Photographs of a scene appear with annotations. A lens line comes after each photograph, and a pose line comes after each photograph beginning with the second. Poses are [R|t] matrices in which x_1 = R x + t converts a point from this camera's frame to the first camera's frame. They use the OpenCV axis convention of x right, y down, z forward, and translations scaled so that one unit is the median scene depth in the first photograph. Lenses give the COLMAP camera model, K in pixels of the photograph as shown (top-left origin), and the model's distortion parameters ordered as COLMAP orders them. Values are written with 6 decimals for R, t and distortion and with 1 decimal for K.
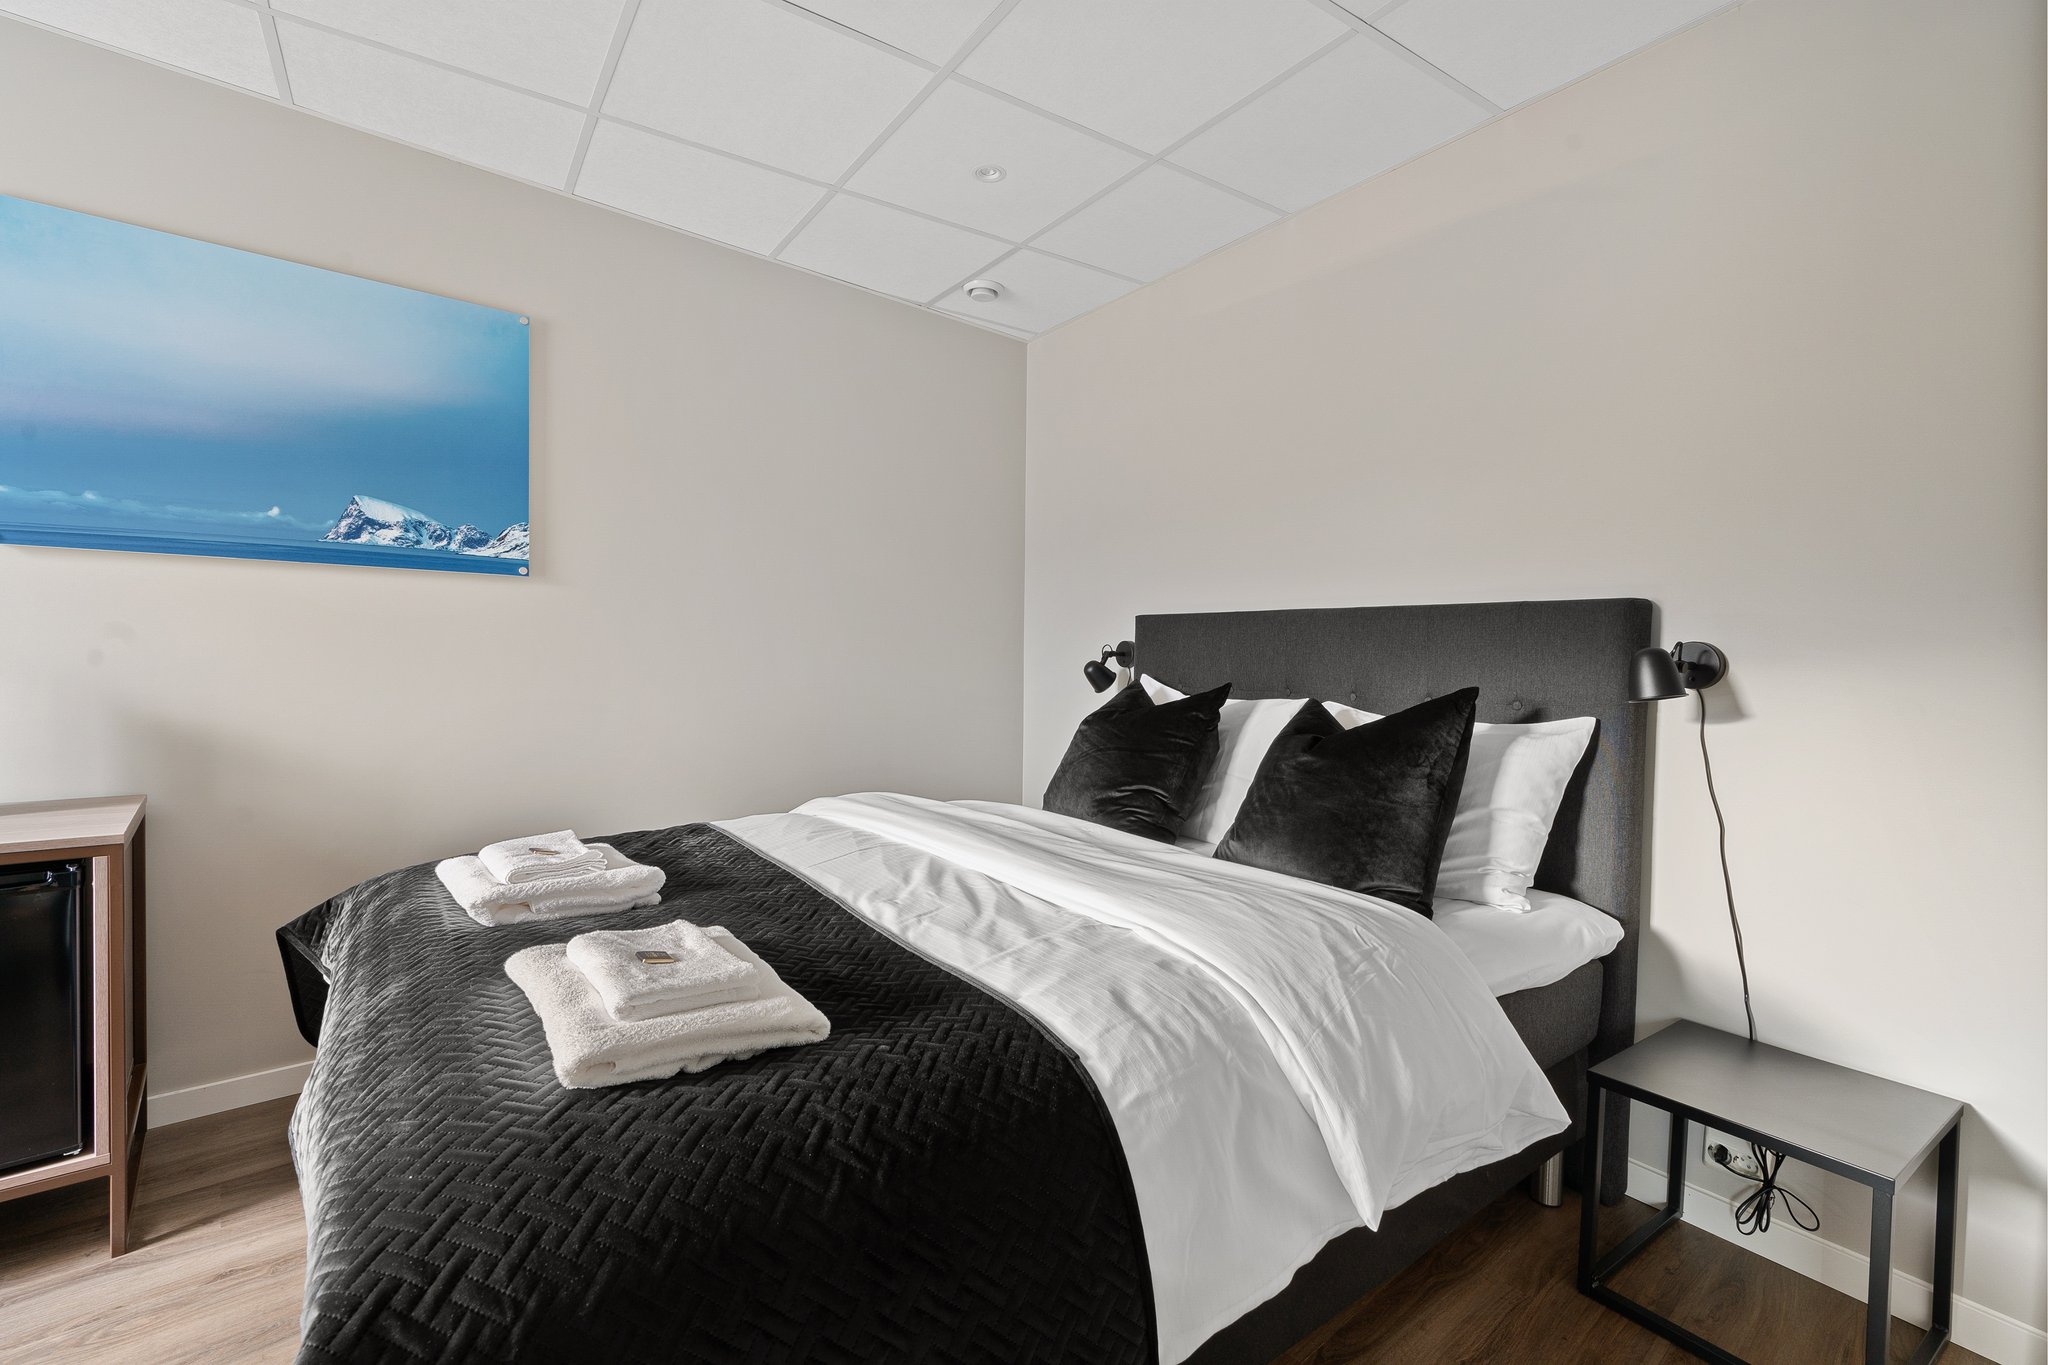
lens RADIAL K [[913.3, 0, 1025.2], [0, 913.3, 679.3], [0, 0, 1]] dist [-0.002168, -0.000268]
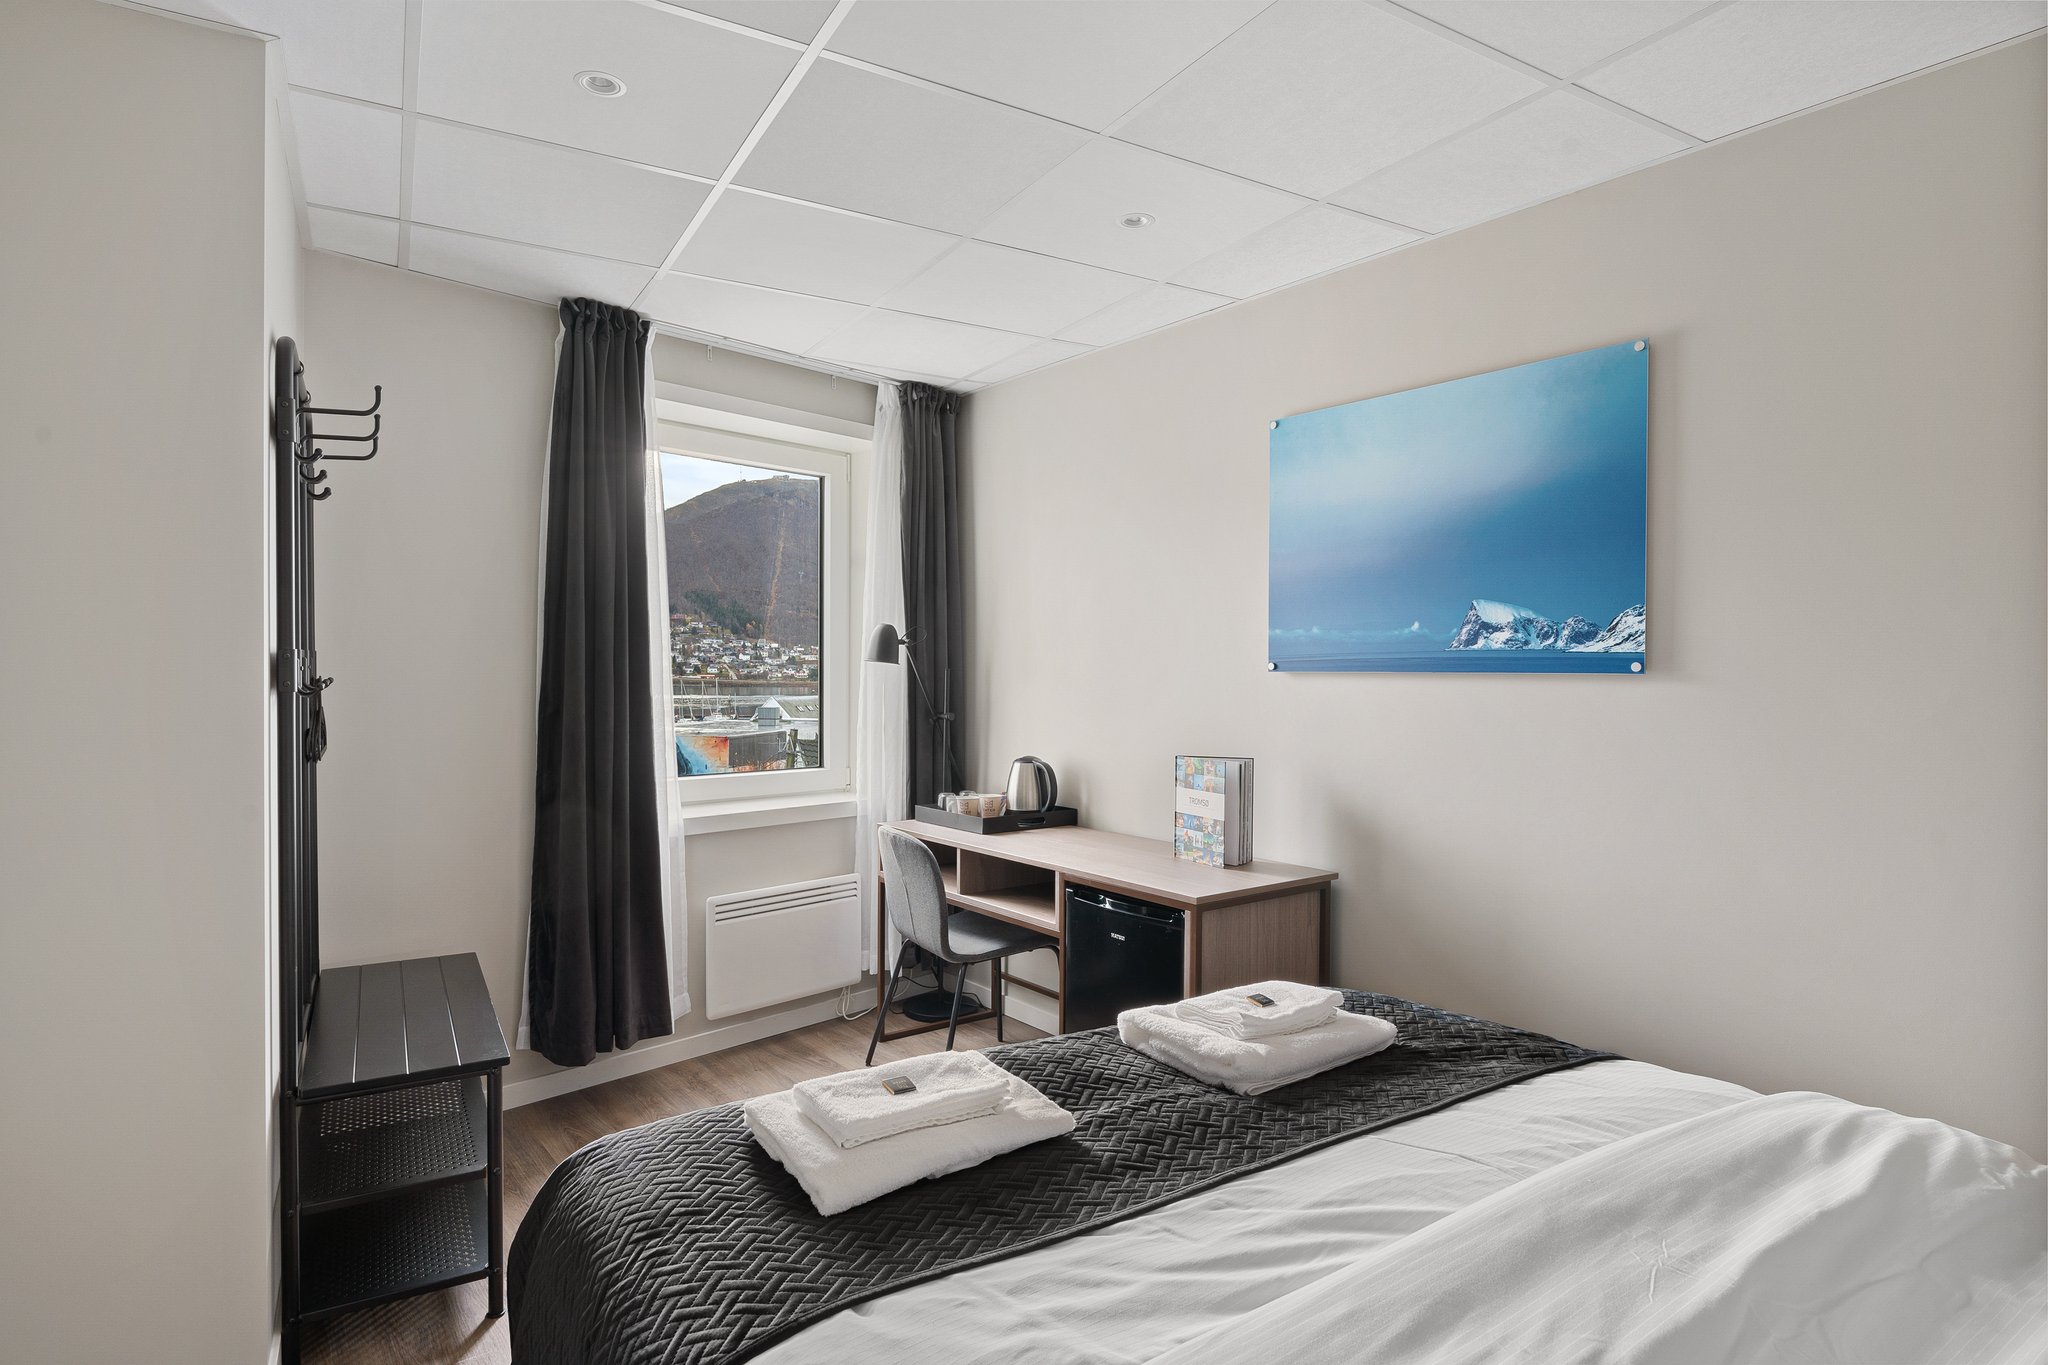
lens RADIAL K [[1123.6, 0, 1024.6], [0, 1123.6, 680.4], [0, 0, 1]] dist [0.000015, 0.000121]
pose [[-0.080427, -0.000653, -0.996760, 0.473360], [-0.029161, 0.999573, 0.001698, -0.101011], [0.996334, 0.029203, -0.080412, 0.600801]]
